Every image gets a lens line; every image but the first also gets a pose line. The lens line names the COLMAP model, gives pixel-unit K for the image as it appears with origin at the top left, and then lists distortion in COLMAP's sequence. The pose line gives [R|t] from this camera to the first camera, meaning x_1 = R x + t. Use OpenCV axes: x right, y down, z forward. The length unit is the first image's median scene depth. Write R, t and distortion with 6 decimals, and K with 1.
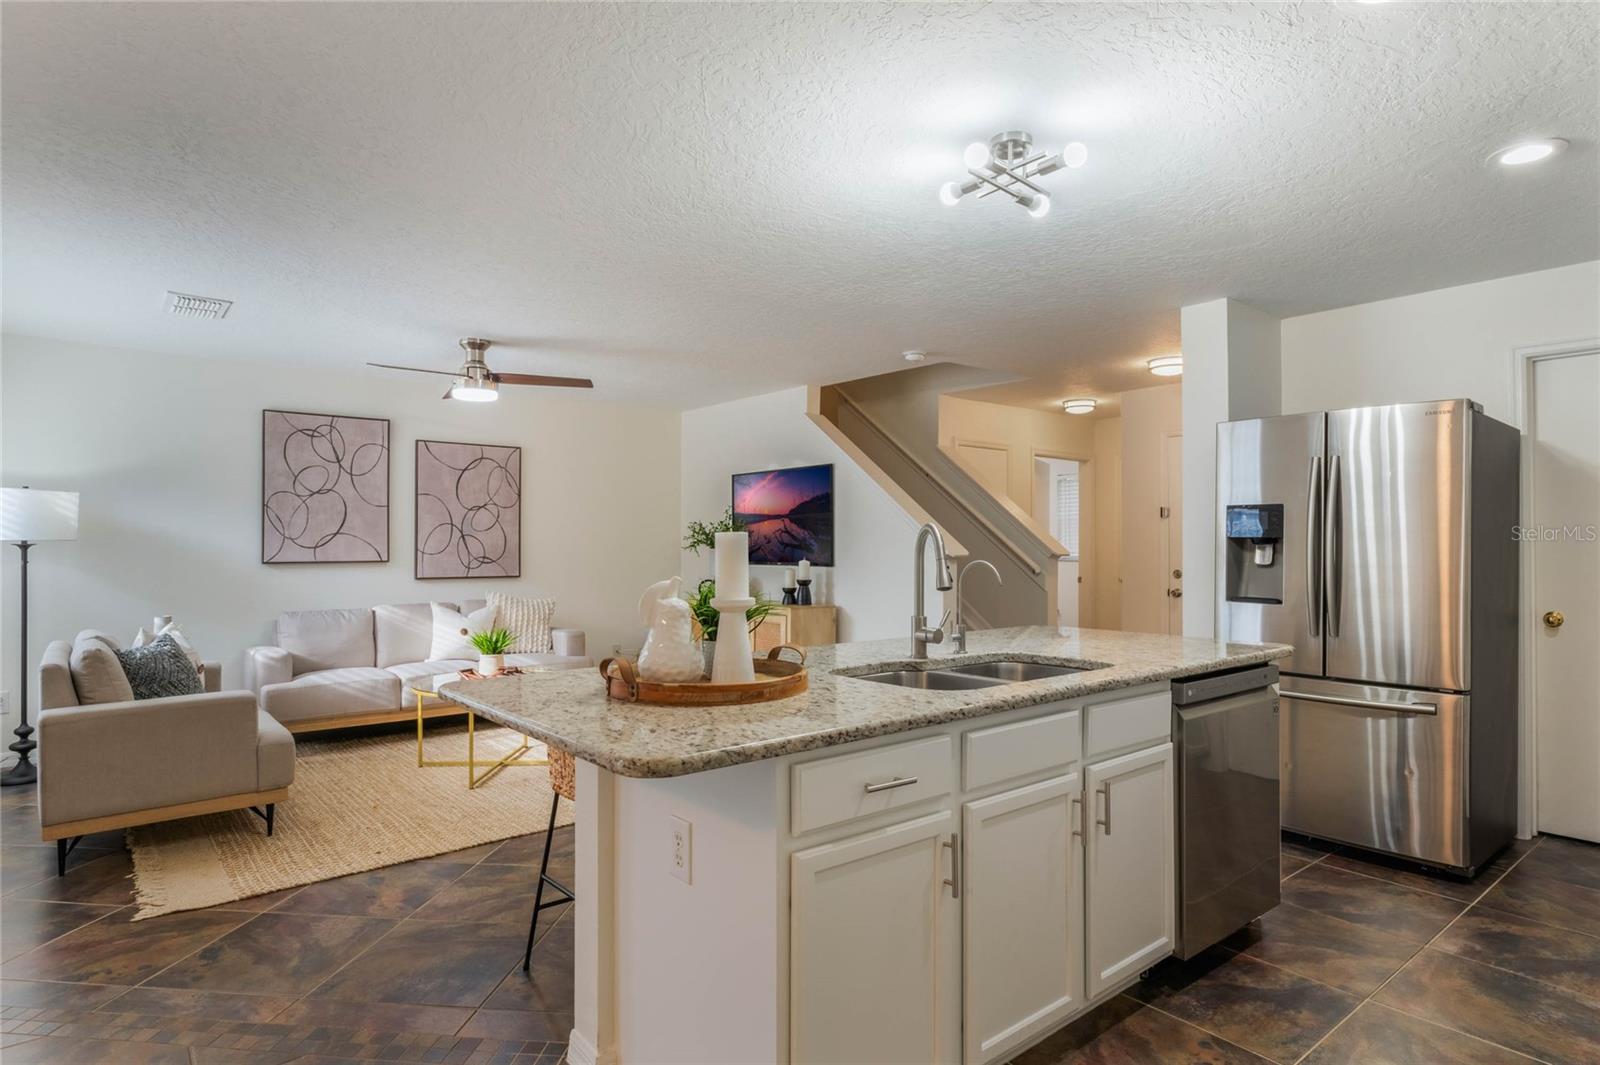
lens RADIAL K [[866.0, 0, 801.0], [0, 866.0, 537.3], [0, 0, 1]] dist [0.005496, -0.000853]
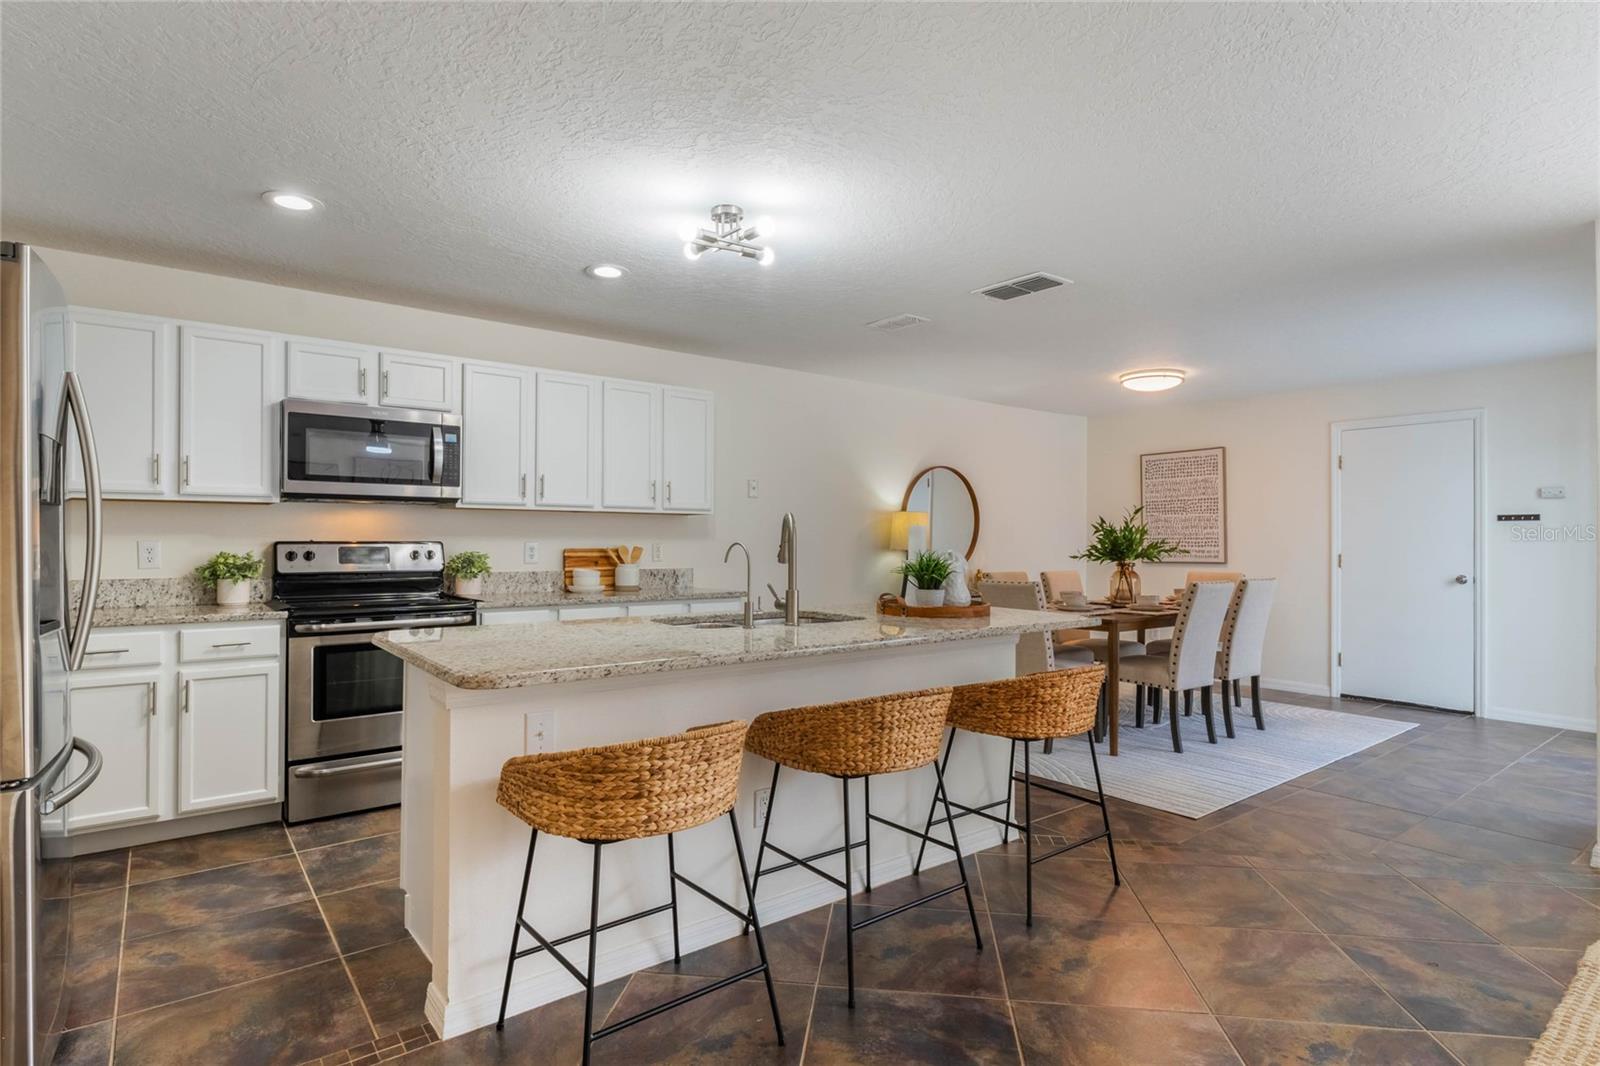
lens RADIAL K [[804.0, 0, 800.5], [0, 804.0, 537.7], [0, 0, 1]] dist [0.007475, -0.005931]
pose [[-0.999507, -0.006636, 0.030697, 0.046307], [-0.007002, 0.999905, -0.011833, 0.017235], [-0.030616, -0.012042, -0.999459, 1.084836]]
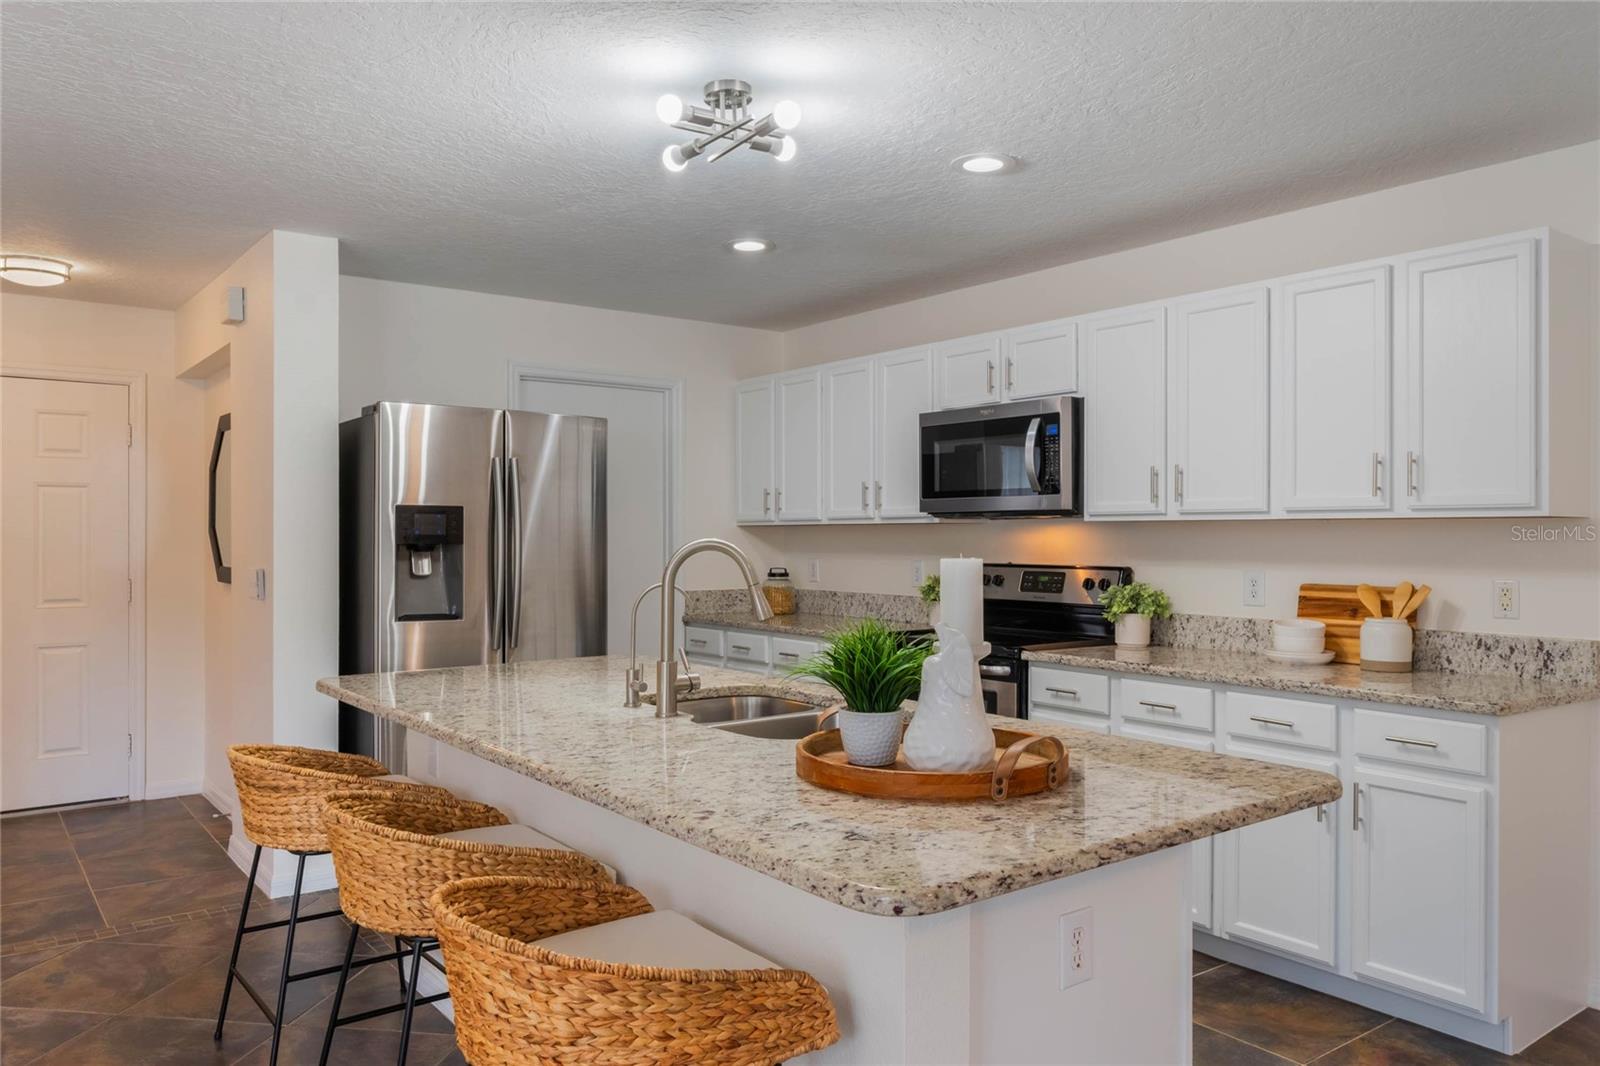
lens RADIAL K [[1161.6, 0, 787.0], [0, 1161.6, 526.2], [0, 0, 1]] dist [-0.006338, 0.009586]
pose [[0.053157, 0.004014, 0.998578, -0.444681], [-0.009290, 0.999951, -0.003525, -0.011978], [-0.998543, -0.009090, 0.053192, 0.437548]]
